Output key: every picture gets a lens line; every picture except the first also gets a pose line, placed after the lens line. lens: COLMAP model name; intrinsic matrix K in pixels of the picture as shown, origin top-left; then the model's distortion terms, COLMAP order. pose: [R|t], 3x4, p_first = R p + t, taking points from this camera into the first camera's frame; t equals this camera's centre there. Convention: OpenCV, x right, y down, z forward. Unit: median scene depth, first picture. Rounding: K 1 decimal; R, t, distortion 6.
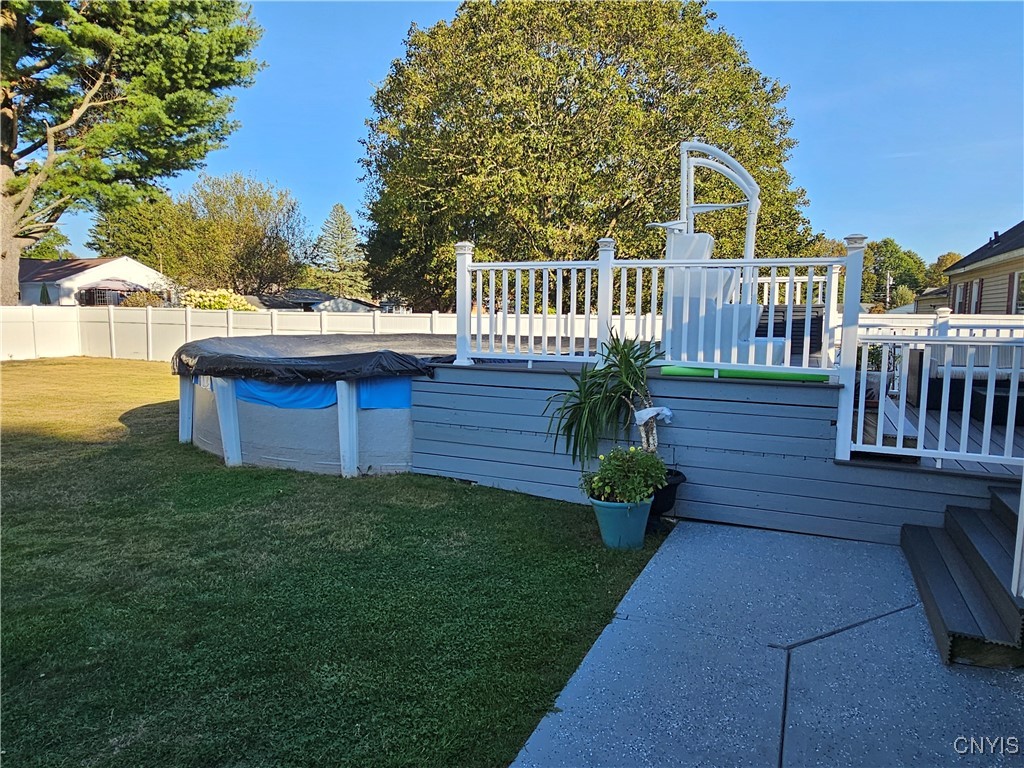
lens RADIAL K [[698.4, 0, 509.3], [0, 698.4, 390.0], [0, 0, 1]] dist [-0.002237, -0.004079]
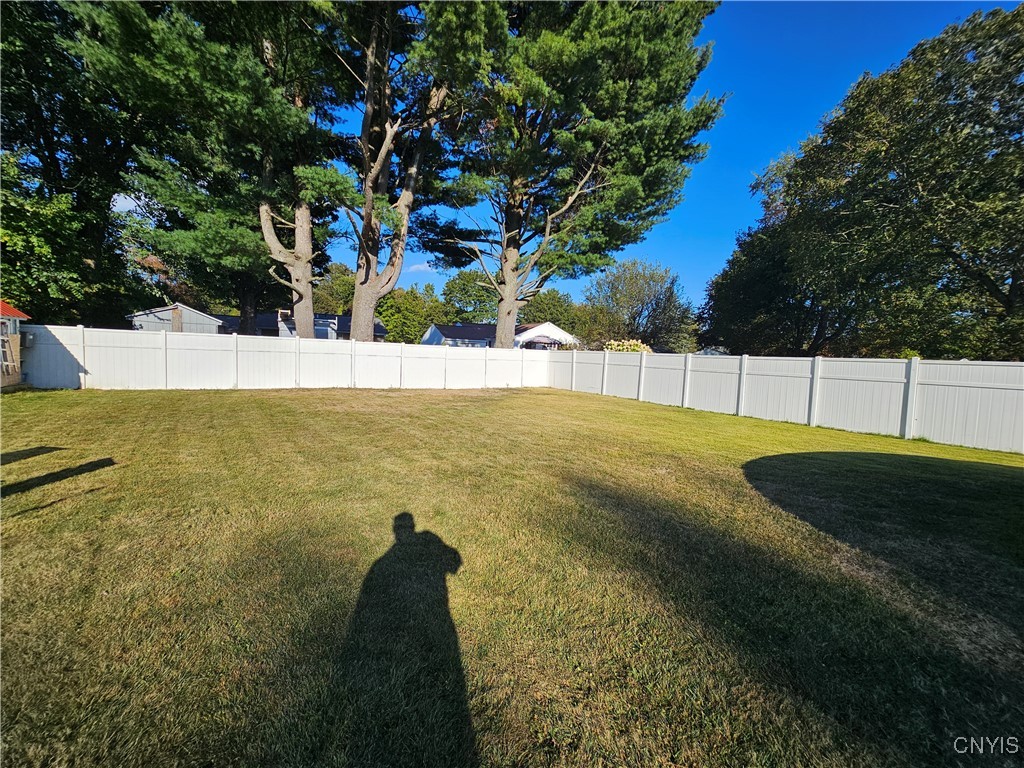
lens RADIAL K [[698.4, 0, 509.3], [0, 698.4, 390.0], [0, 0, 1]] dist [-0.002237, -0.004079]
pose [[0.800747, 0.050919, -0.596835, 0.073184], [-0.089017, 0.995432, -0.034504, 0.005518], [0.592352, 0.080757, 0.801622, -0.068056]]
